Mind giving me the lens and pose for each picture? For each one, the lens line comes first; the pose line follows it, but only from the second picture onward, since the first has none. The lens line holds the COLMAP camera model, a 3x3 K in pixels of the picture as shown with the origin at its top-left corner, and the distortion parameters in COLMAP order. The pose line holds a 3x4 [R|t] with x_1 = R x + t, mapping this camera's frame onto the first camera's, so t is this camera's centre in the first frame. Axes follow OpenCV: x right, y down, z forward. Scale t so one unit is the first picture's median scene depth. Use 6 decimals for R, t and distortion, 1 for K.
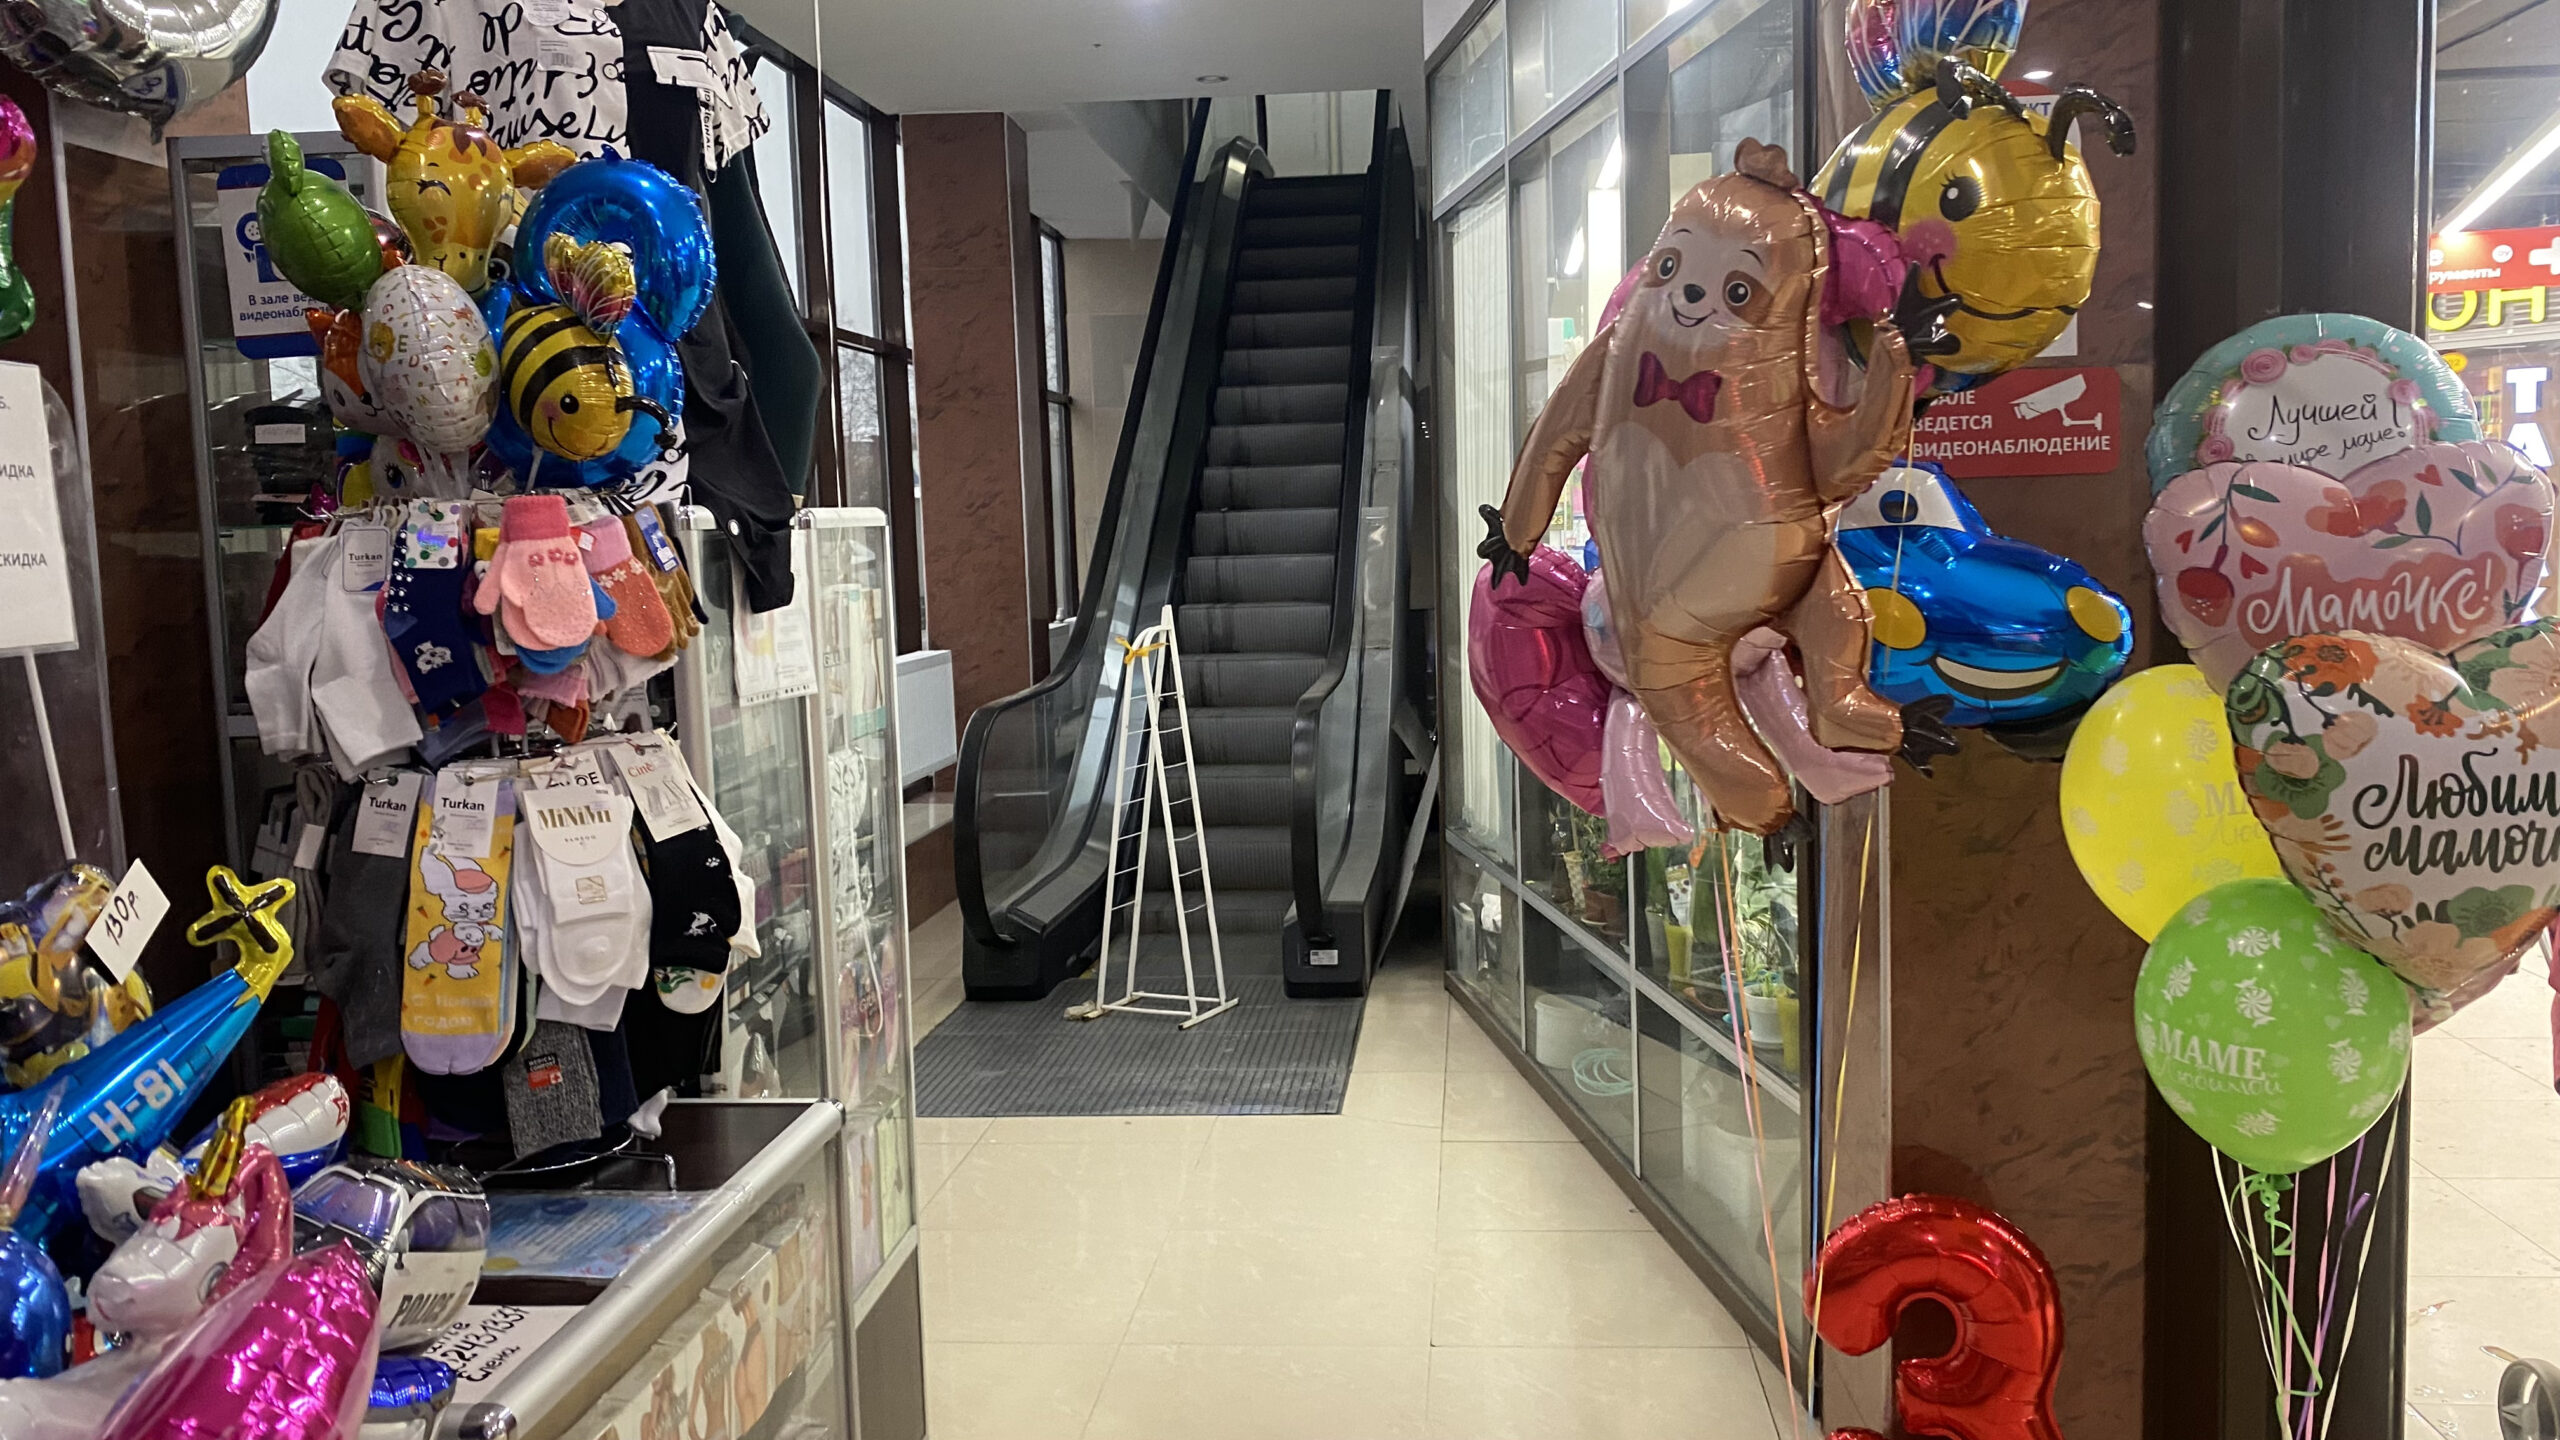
lens RADIAL K [[1943.0, 0, 1280.3], [0, 1943.0, 733.4], [0, 0, 1]] dist [0.037259, -0.074258]
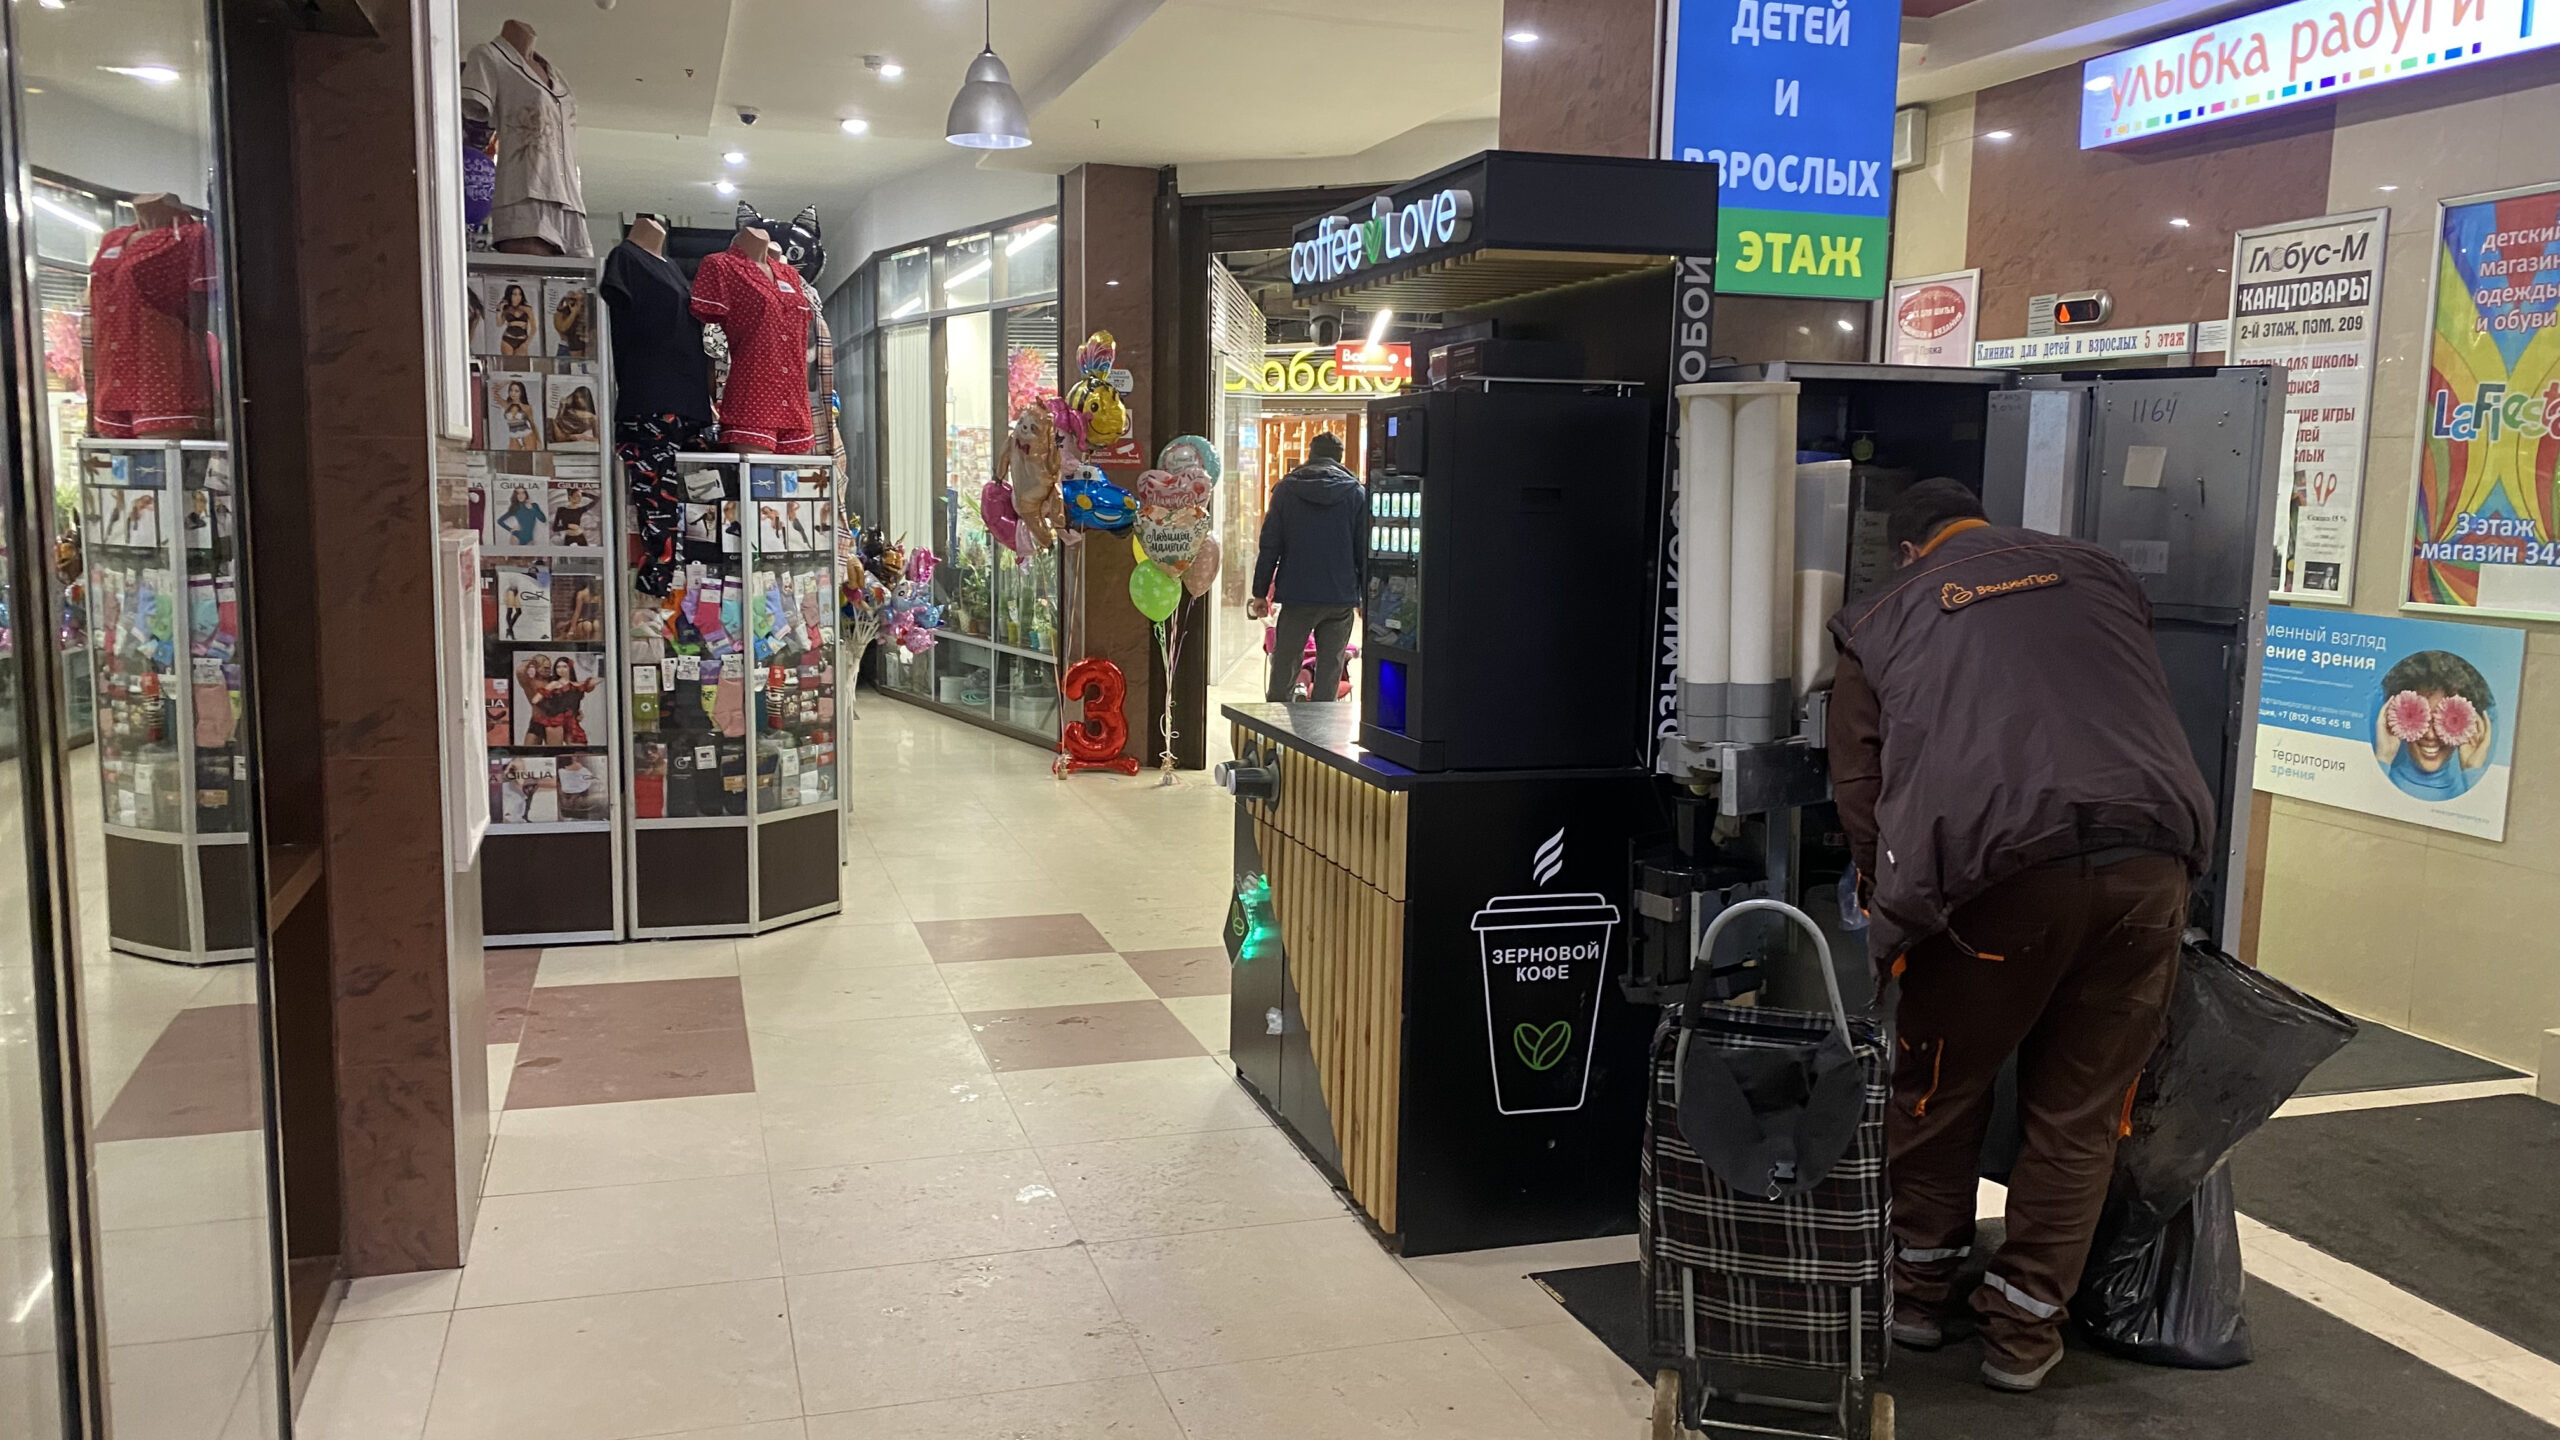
lens RADIAL K [[1943.0, 0, 1285.3], [0, 1943.0, 723.2], [0, 0, 1]] dist [0.037259, -0.074258]
pose [[0.930598, 0.010665, 0.365887, -0.798303], [-0.027139, 0.998835, 0.039912, 0.231576], [-0.365035, -0.047072, 0.929803, -3.061596]]
